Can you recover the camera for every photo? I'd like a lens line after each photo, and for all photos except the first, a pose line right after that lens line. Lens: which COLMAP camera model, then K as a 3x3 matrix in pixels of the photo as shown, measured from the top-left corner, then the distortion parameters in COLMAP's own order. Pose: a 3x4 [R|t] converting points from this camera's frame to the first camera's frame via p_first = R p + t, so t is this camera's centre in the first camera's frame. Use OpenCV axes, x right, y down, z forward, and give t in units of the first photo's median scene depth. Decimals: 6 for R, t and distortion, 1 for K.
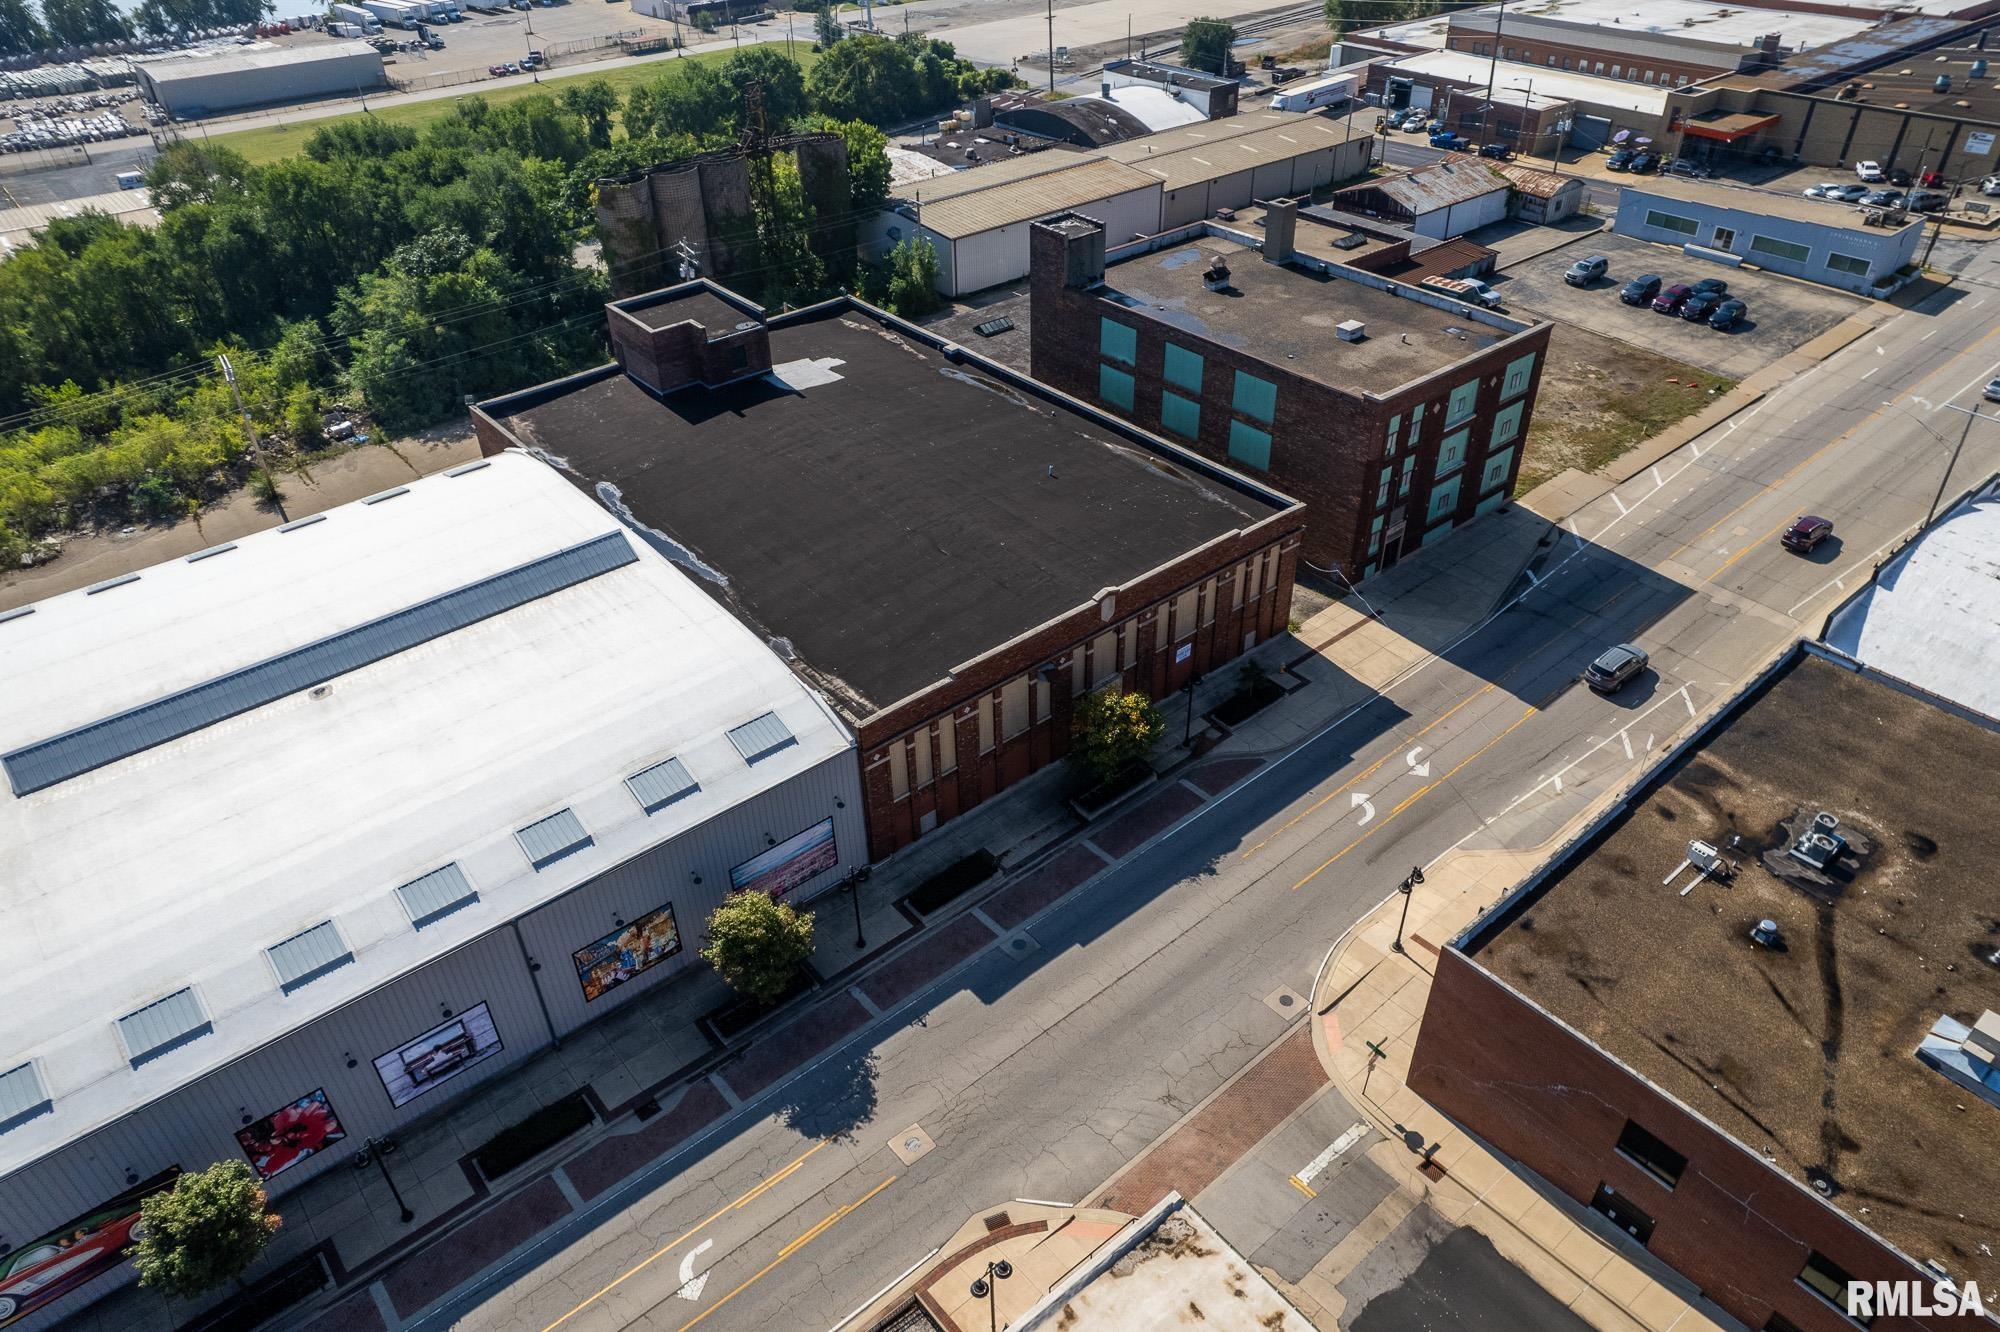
lens RADIAL K [[1275.4, 0, 1024.3], [0, 1275.4, 659.0], [0, 0, 1]] dist [-0.083800, 0.074029]
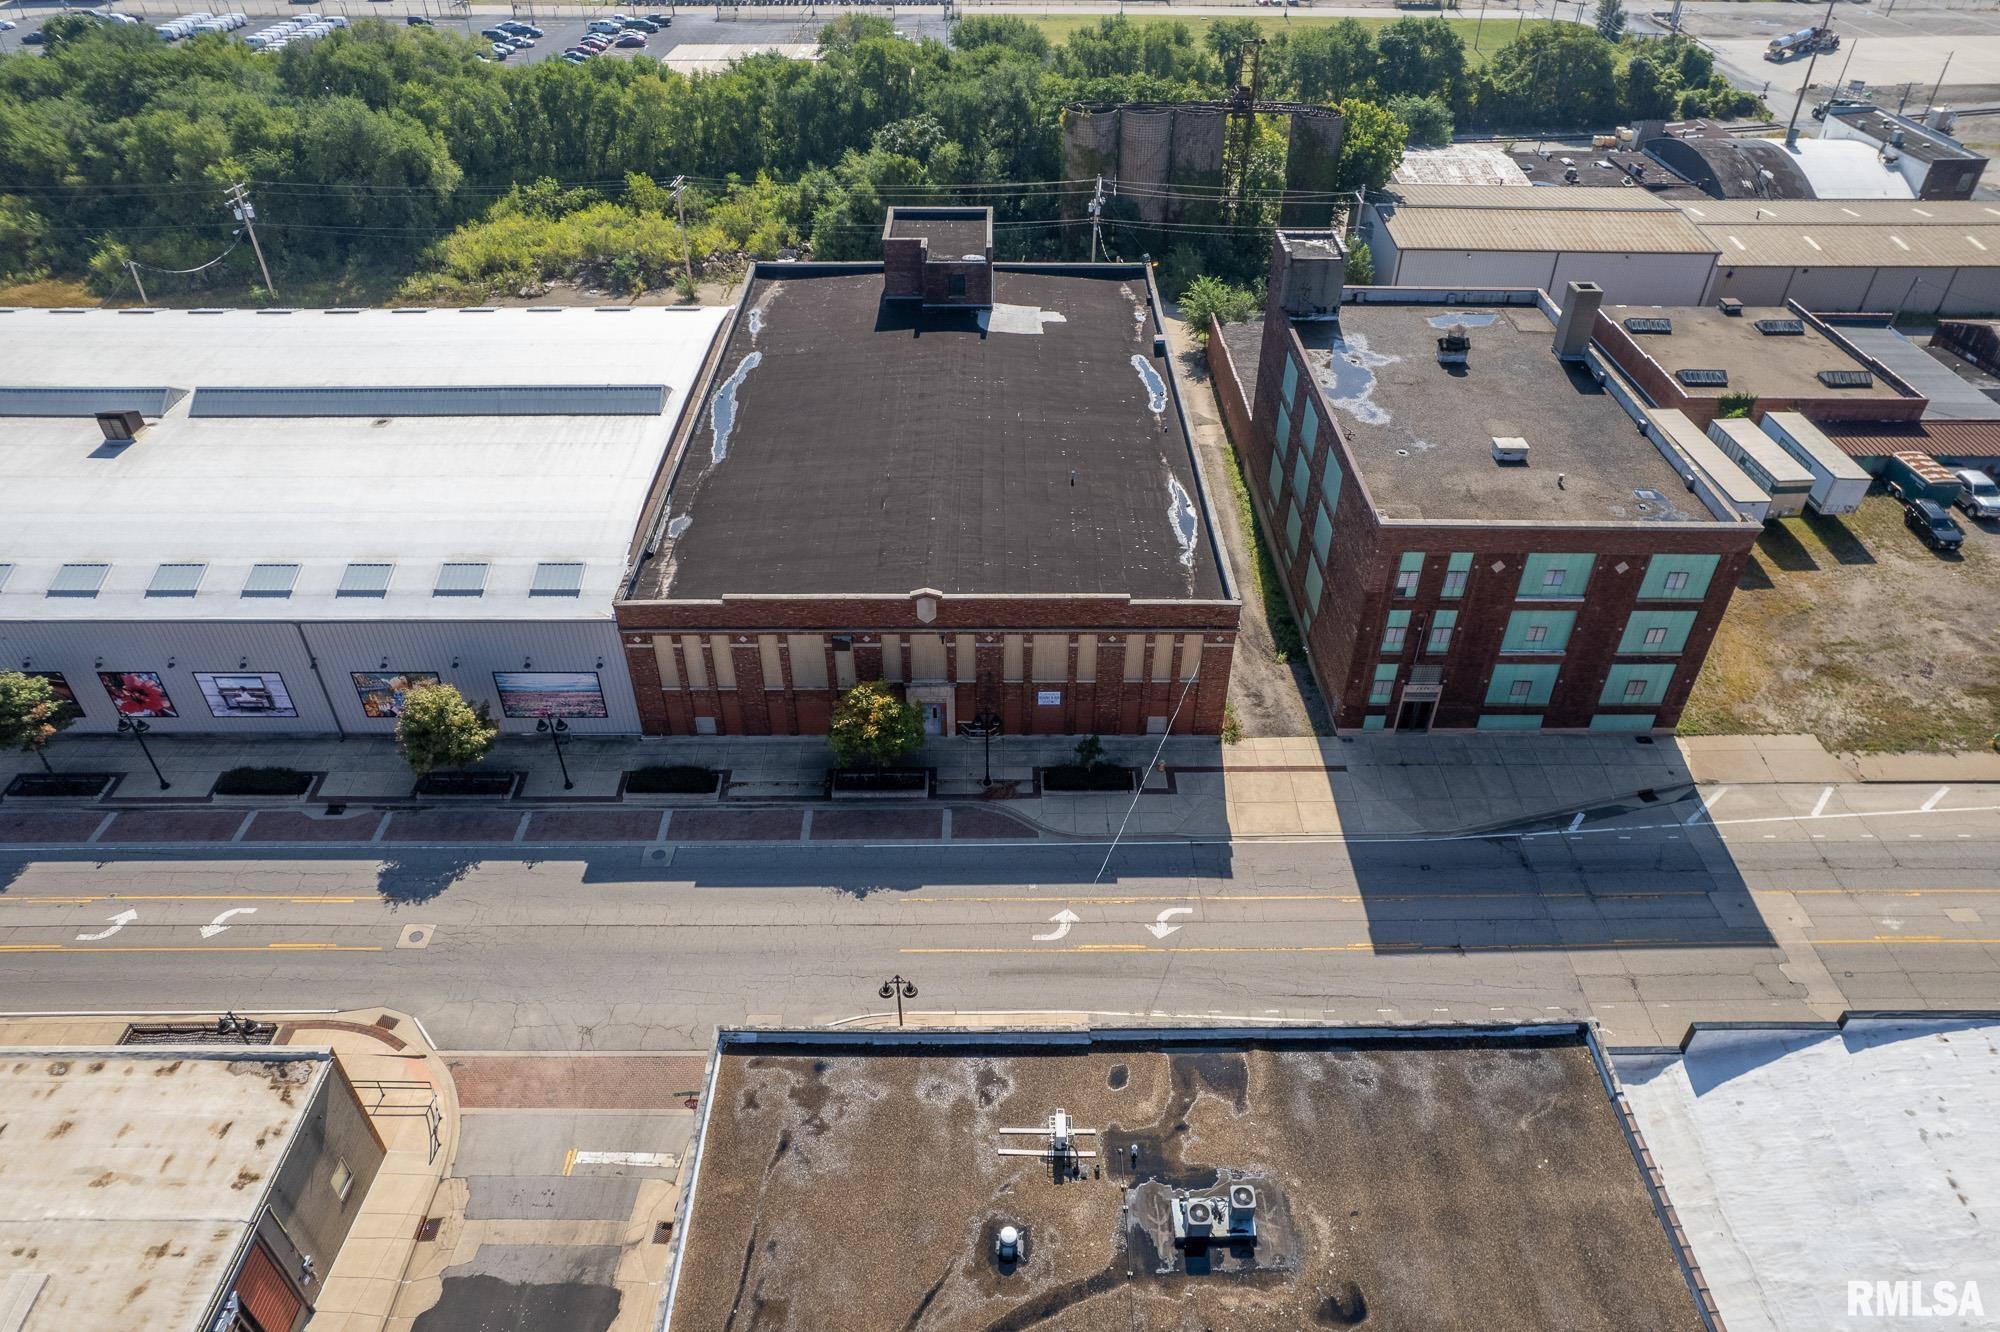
lens RADIAL K [[1275.4, 0, 1024.3], [0, 1275.4, 659.0], [0, 0, 1]] dist [-0.083800, 0.074029]
pose [[0.775262, 0.404825, -0.484857, 0.518057], [-0.388479, 0.910860, 0.139350, -0.144335], [0.498049, 0.080324, 0.863421, 0.174821]]
